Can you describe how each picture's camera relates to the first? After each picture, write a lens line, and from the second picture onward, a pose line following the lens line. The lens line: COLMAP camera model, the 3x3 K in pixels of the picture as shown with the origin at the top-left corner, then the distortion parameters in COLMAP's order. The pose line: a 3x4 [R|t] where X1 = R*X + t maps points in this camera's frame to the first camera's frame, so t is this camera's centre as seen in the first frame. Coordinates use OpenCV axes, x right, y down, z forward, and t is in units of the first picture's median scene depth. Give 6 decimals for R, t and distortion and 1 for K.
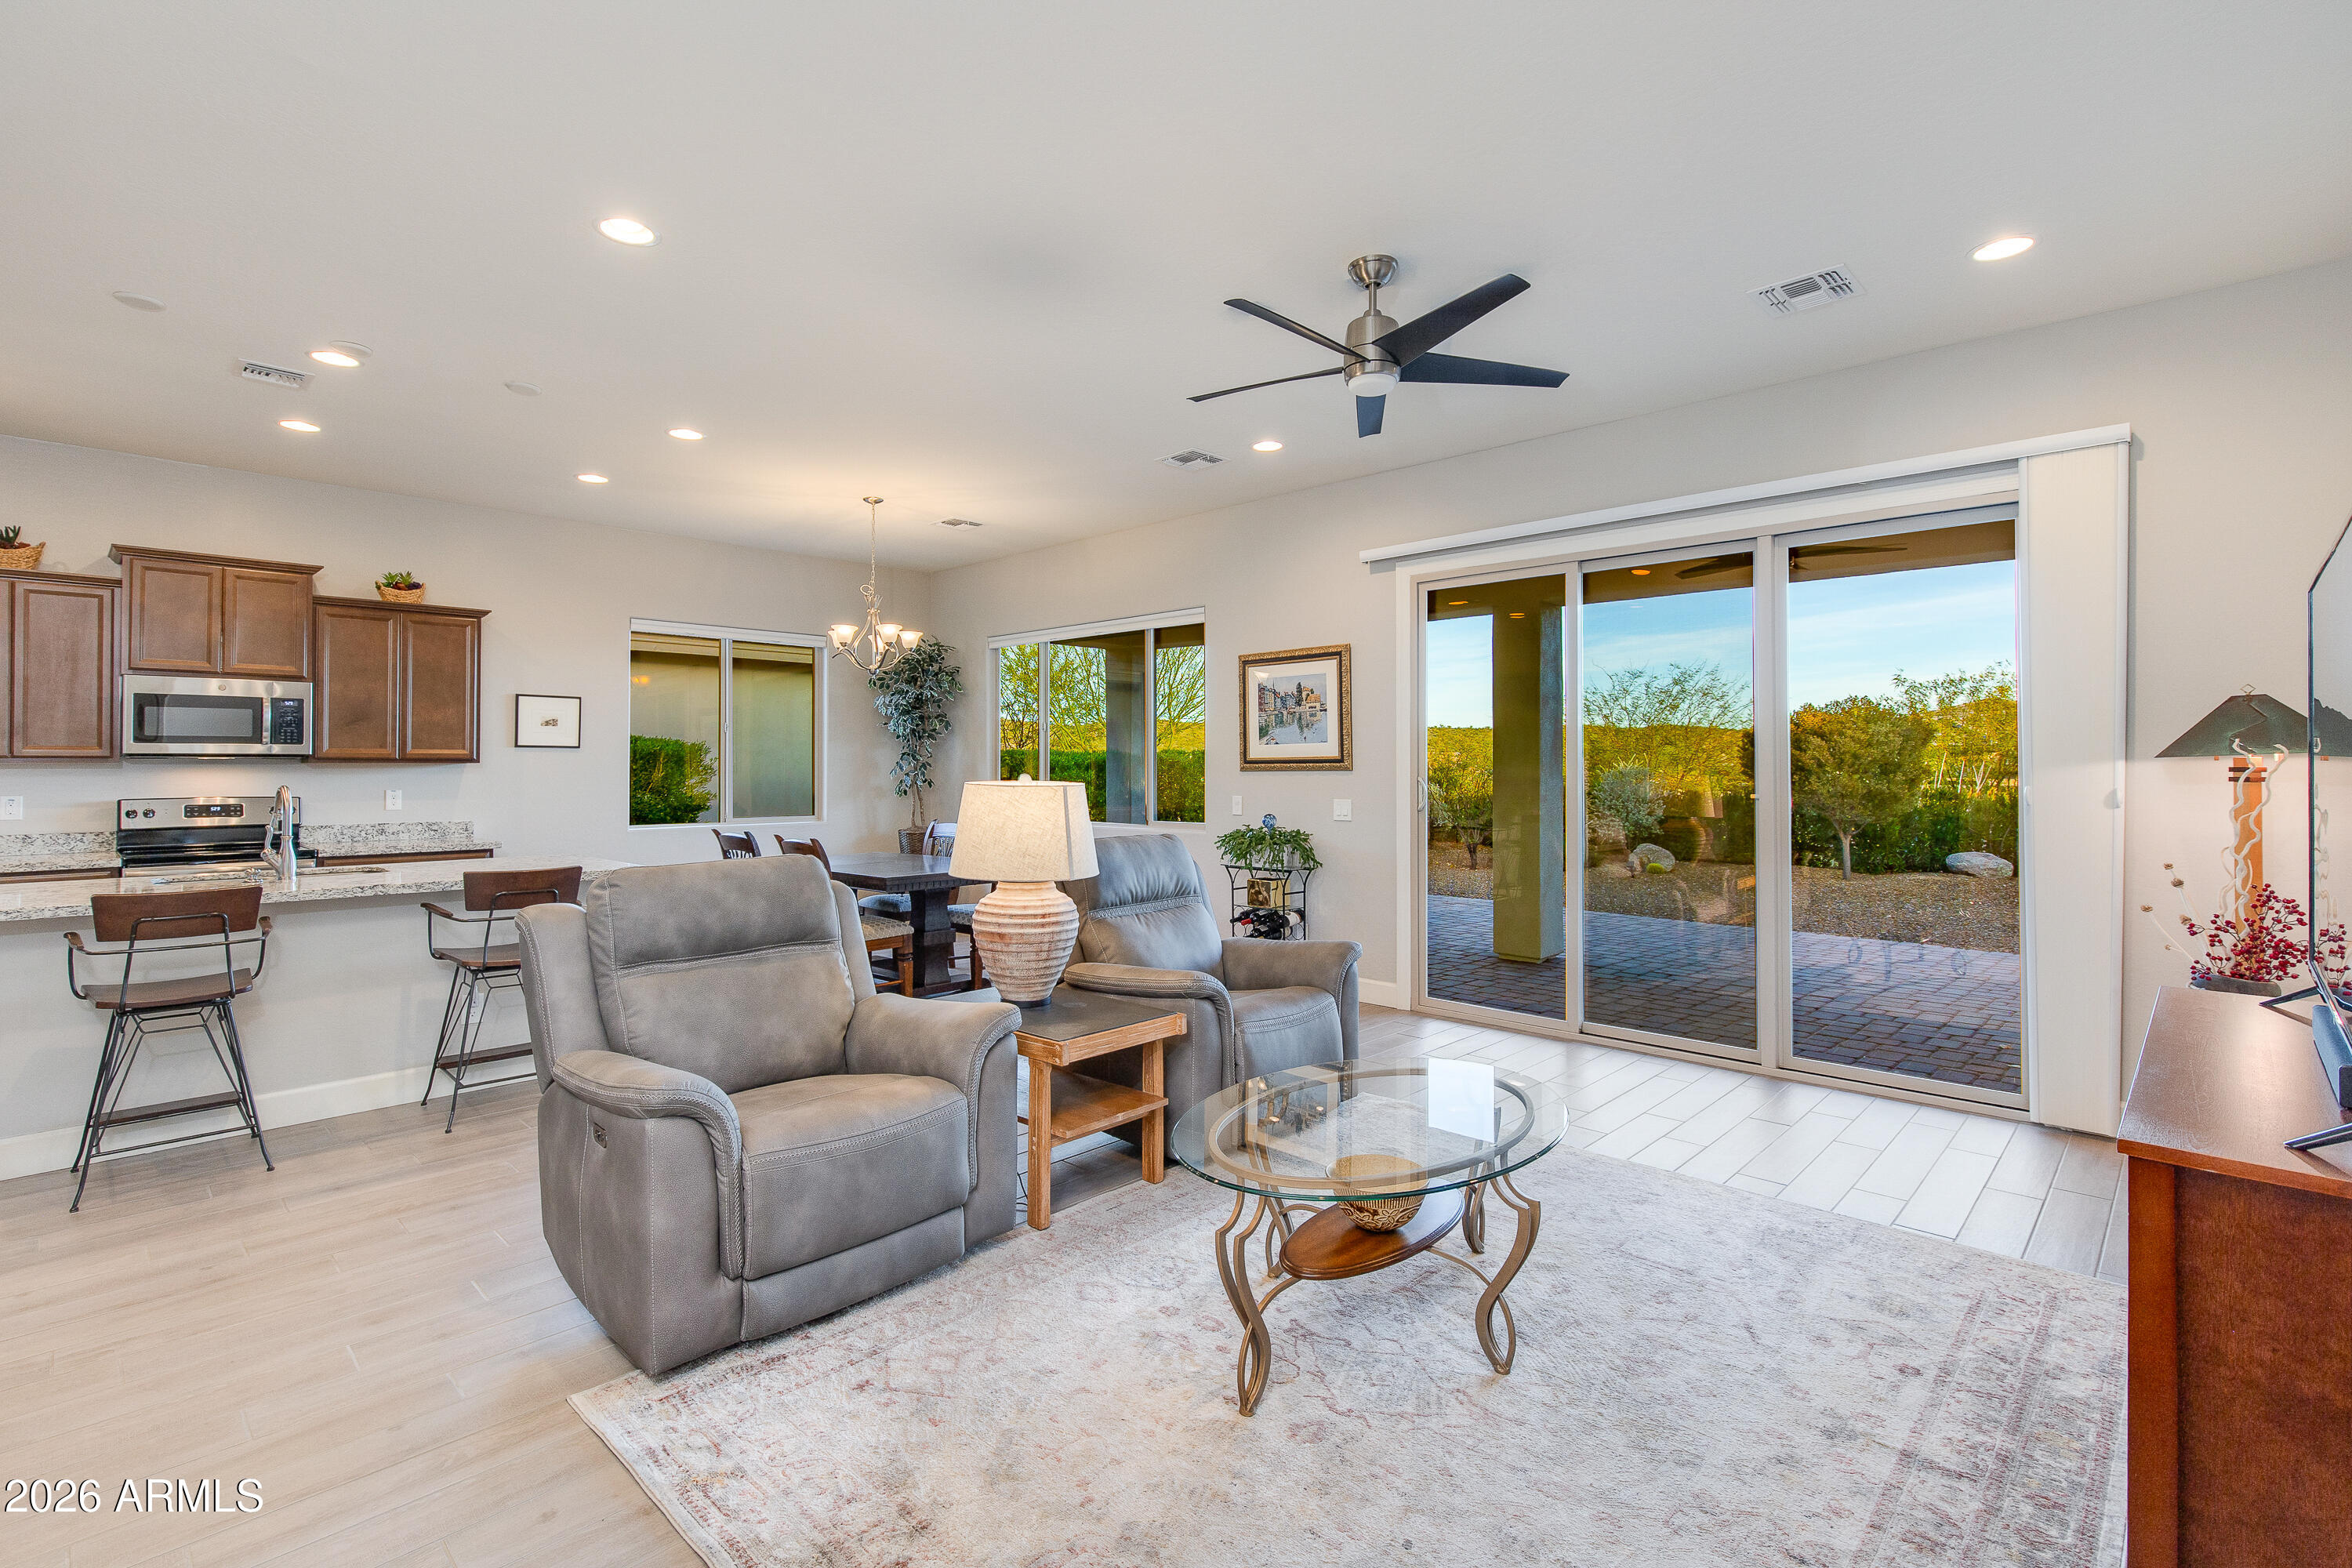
lens RADIAL K [[1089.4, 0, 1181.1], [0, 1089.4, 754.0], [0, 0, 1]] dist [0.001703, -0.001813]
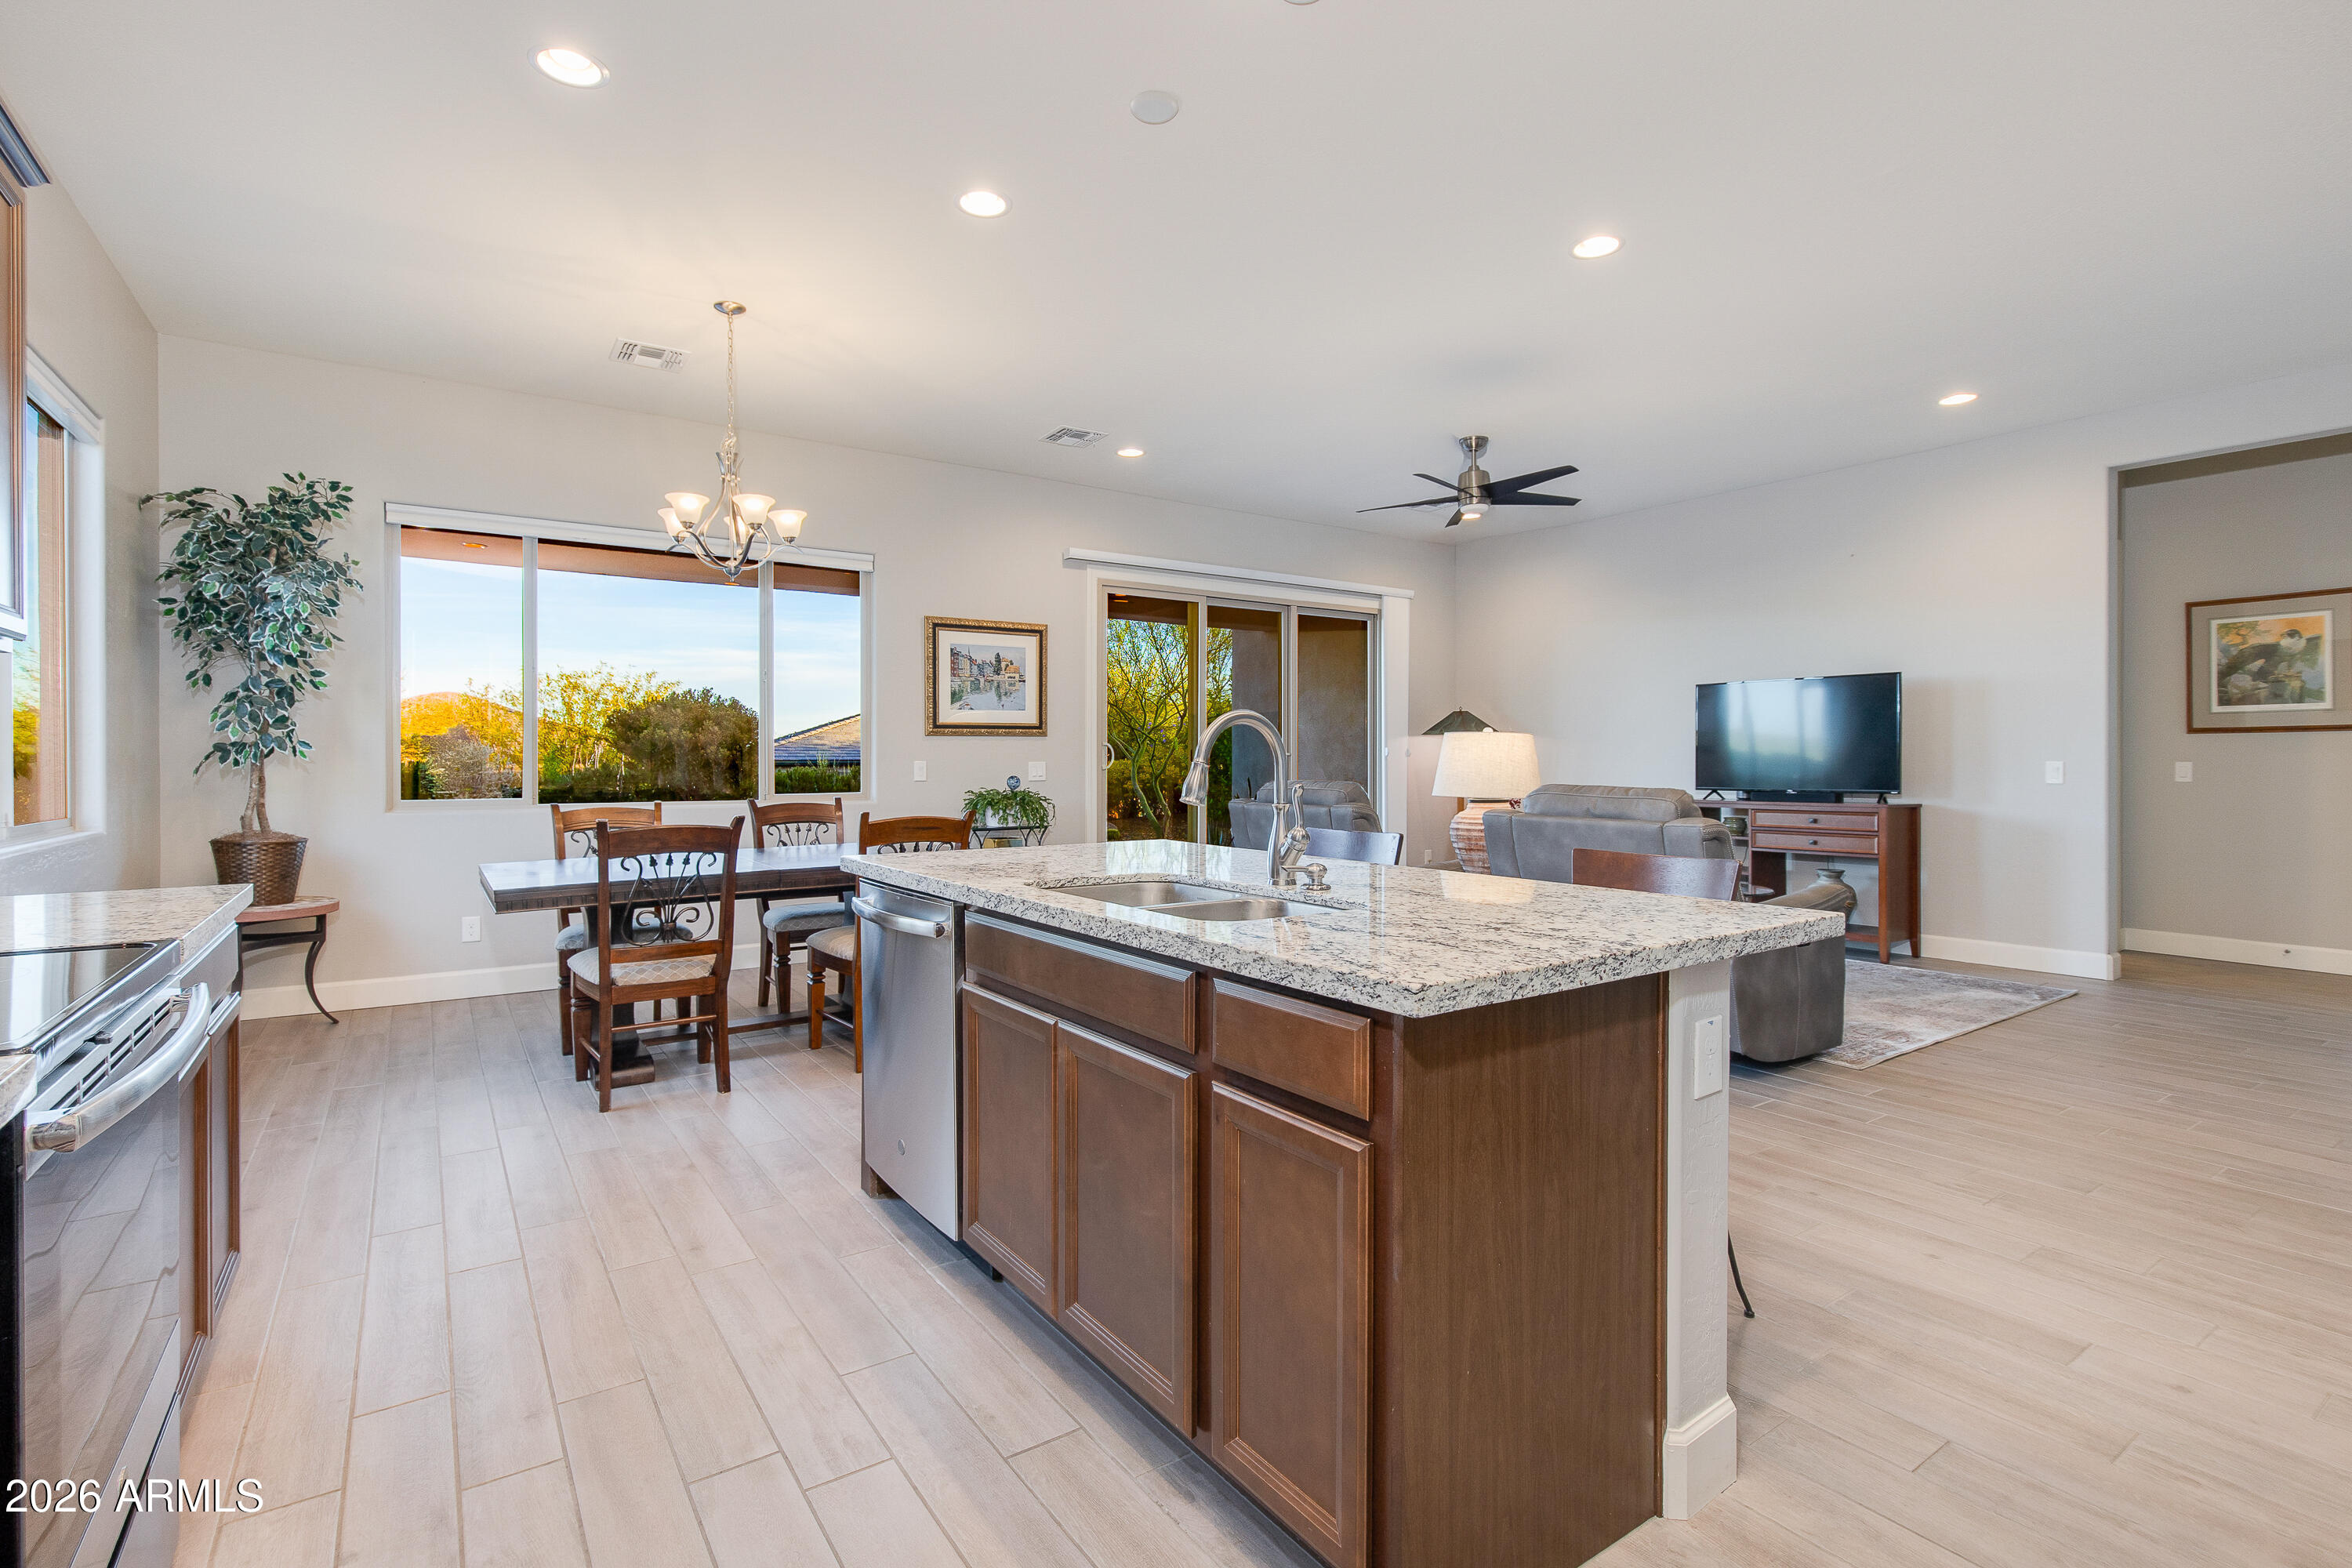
lens RADIAL K [[1089.4, 0, 1183.6], [0, 1089.4, 753.0], [0, 0, 1]] dist [0.001703, -0.001813]
pose [[0.186436, 0.005841, 0.982450, -0.929534], [-0.012577, 0.999915, -0.003558, 0.034725], [-0.982387, -0.011693, 0.186494, 0.644068]]
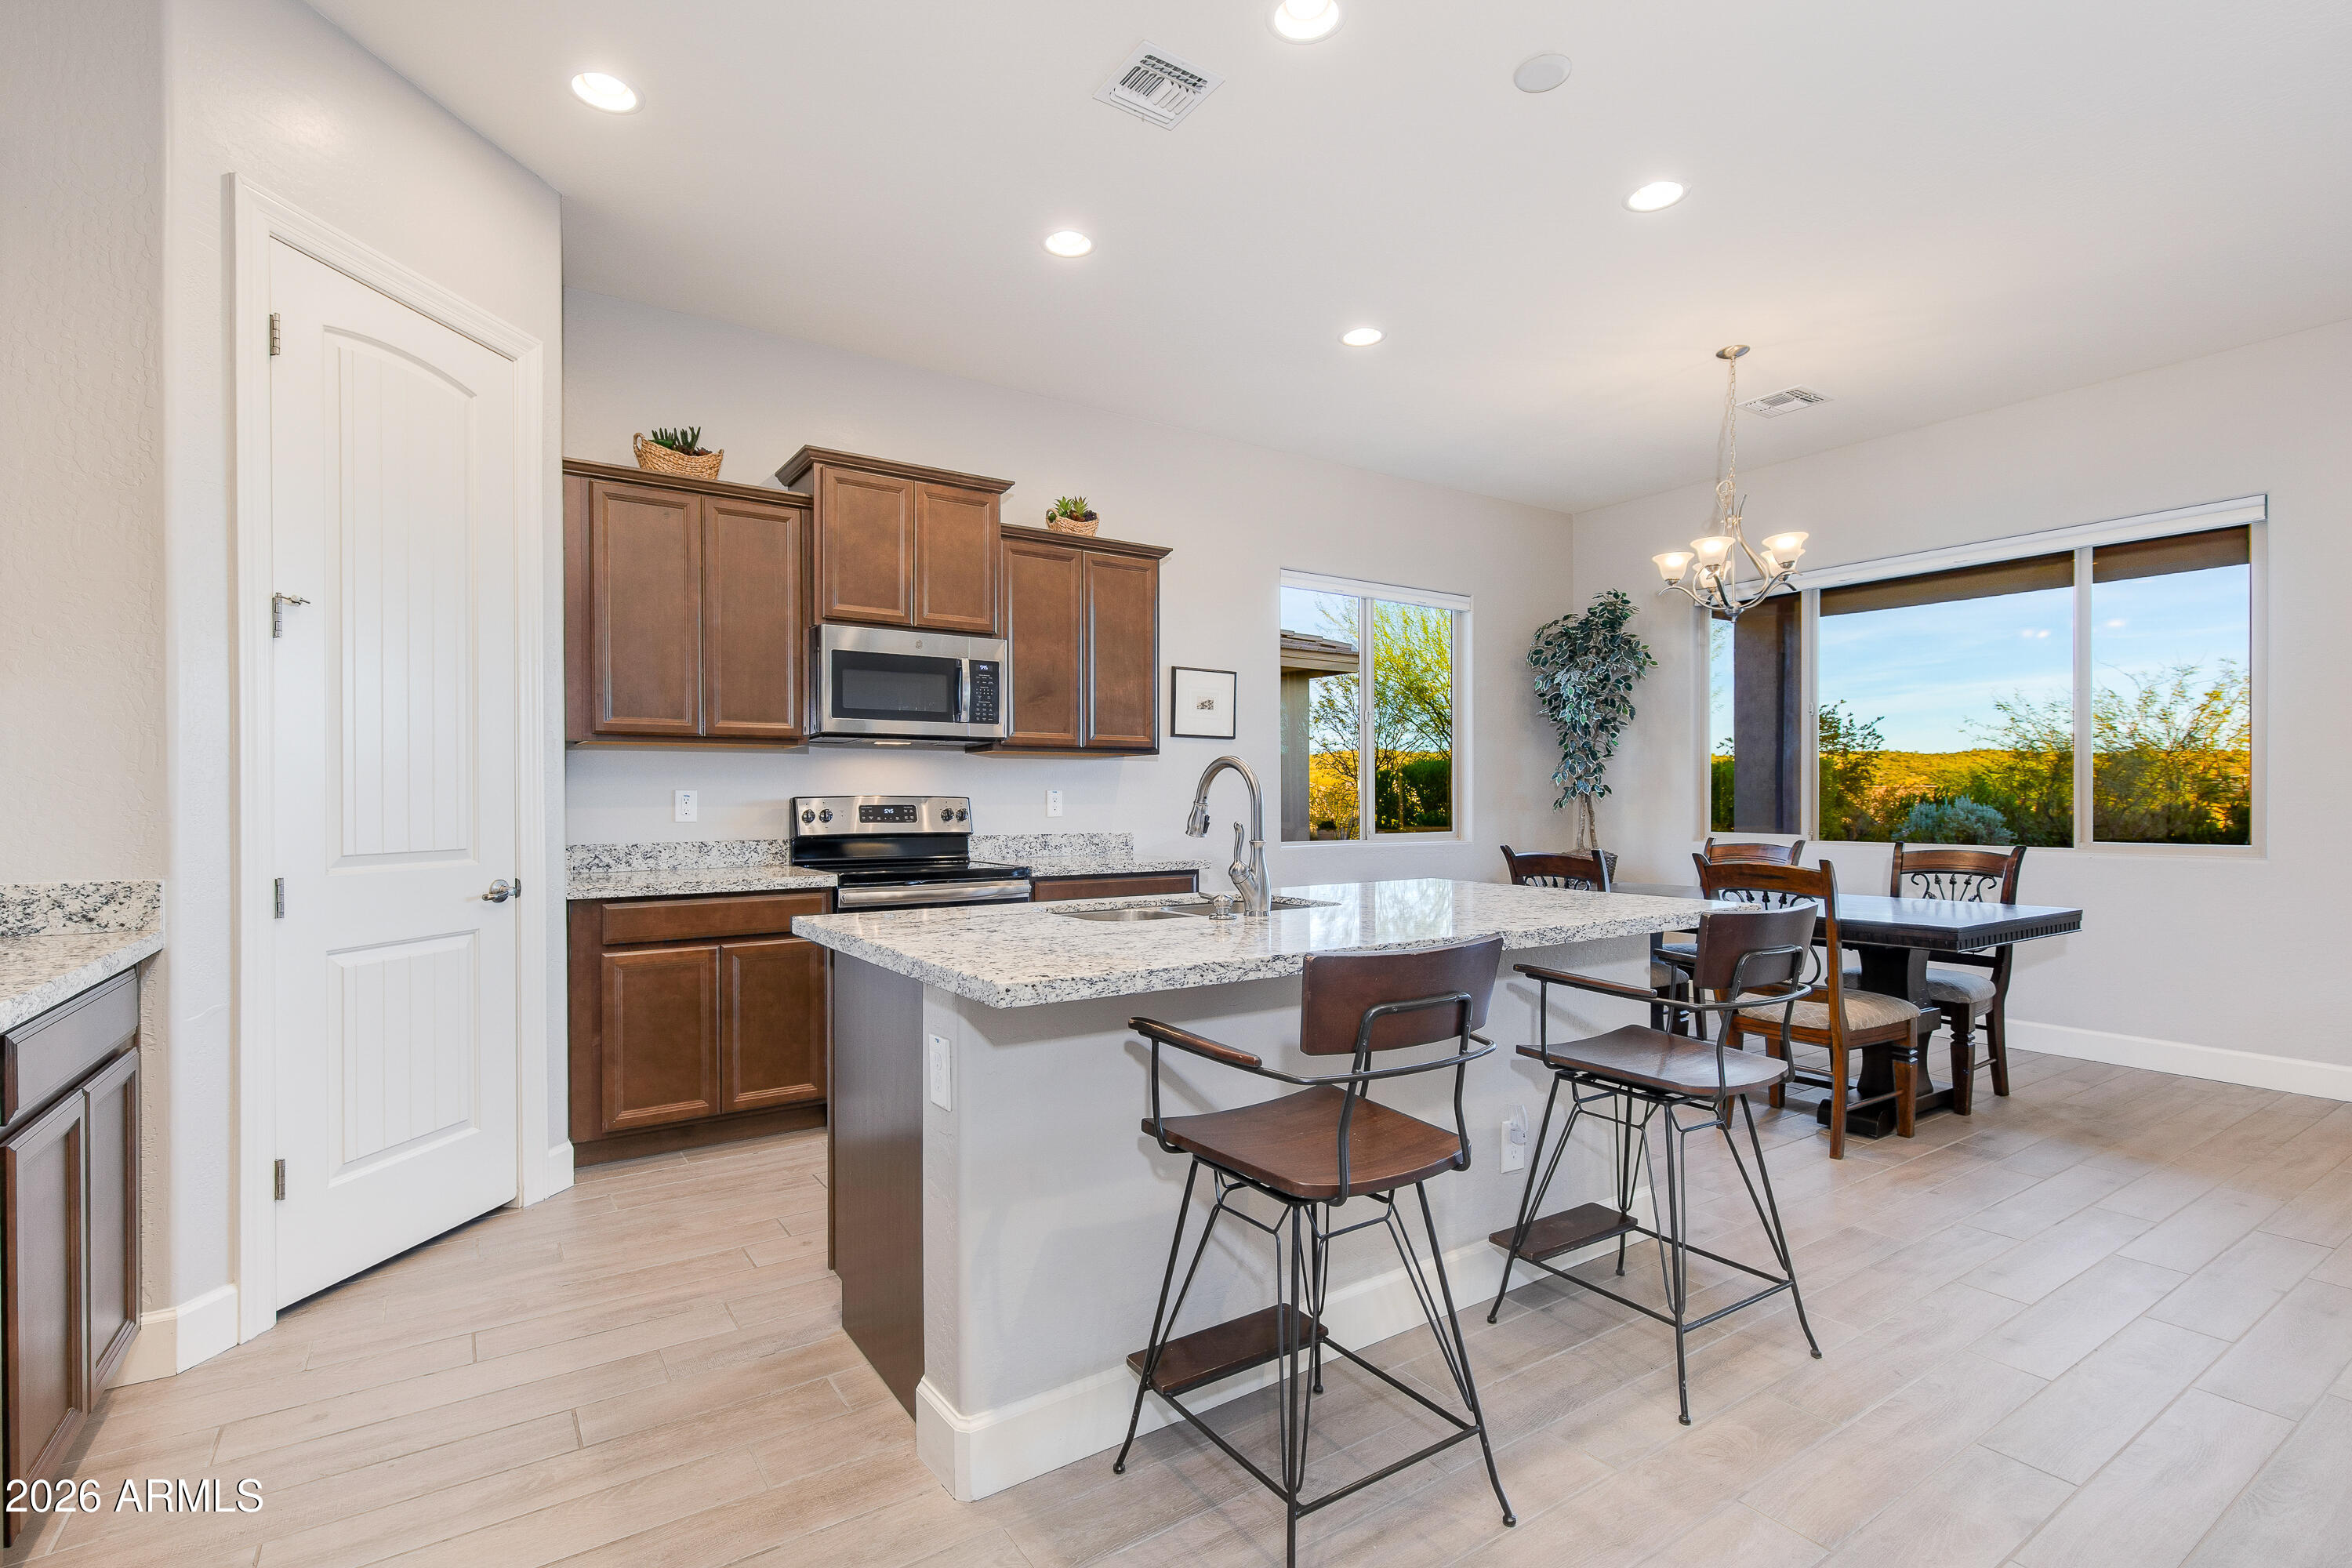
lens RADIAL K [[1087.8, 0, 1145.5], [0, 1087.8, 804.9], [0, 0, 1]] dist [0.000907, 0.000872]
pose [[0.975715, 0.002362, -0.219032, -0.517574], [0.001822, 0.999820, 0.018898, 0.030158], [0.219037, -0.018838, 0.975535, 0.288196]]
